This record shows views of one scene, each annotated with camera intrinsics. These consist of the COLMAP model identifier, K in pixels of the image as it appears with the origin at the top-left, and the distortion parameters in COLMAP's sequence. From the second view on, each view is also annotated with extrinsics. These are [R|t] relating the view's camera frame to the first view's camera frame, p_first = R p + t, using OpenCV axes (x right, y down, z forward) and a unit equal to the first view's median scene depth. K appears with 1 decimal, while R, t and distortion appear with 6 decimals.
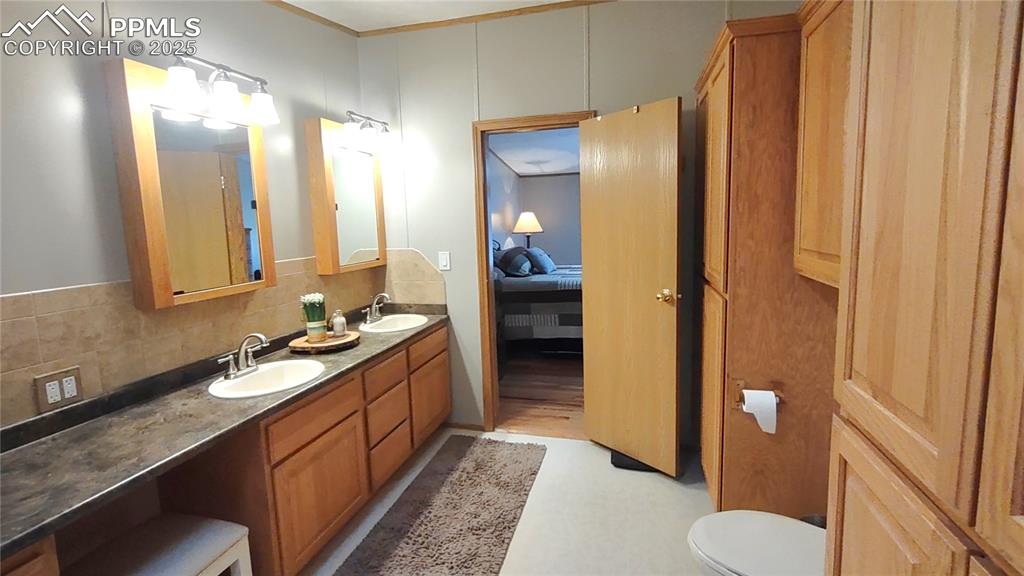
lens RADIAL K [[477.4, 0, 512.5], [0, 477.4, 283.2], [0, 0, 1]] dist [-0.004732, -0.000349]
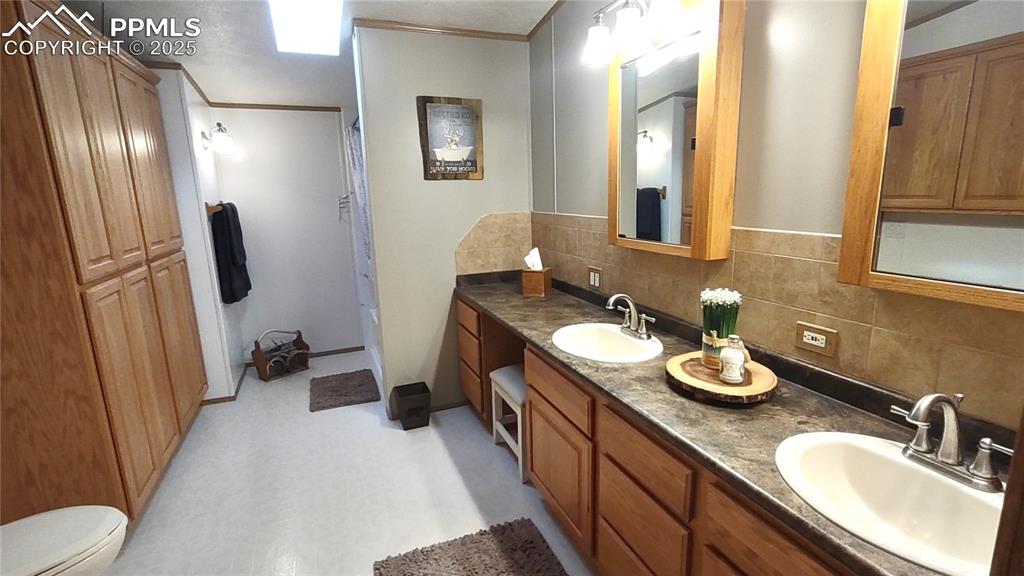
lens RADIAL K [[477.4, 0, 513.2], [0, 477.4, 288.6], [0, 0, 1]] dist [-0.004732, -0.000349]
pose [[-0.798572, 0.169755, -0.577465, 0.208035], [-0.029531, 0.947199, 0.319282, -0.250987], [0.601175, 0.272023, -0.751394, 2.023152]]
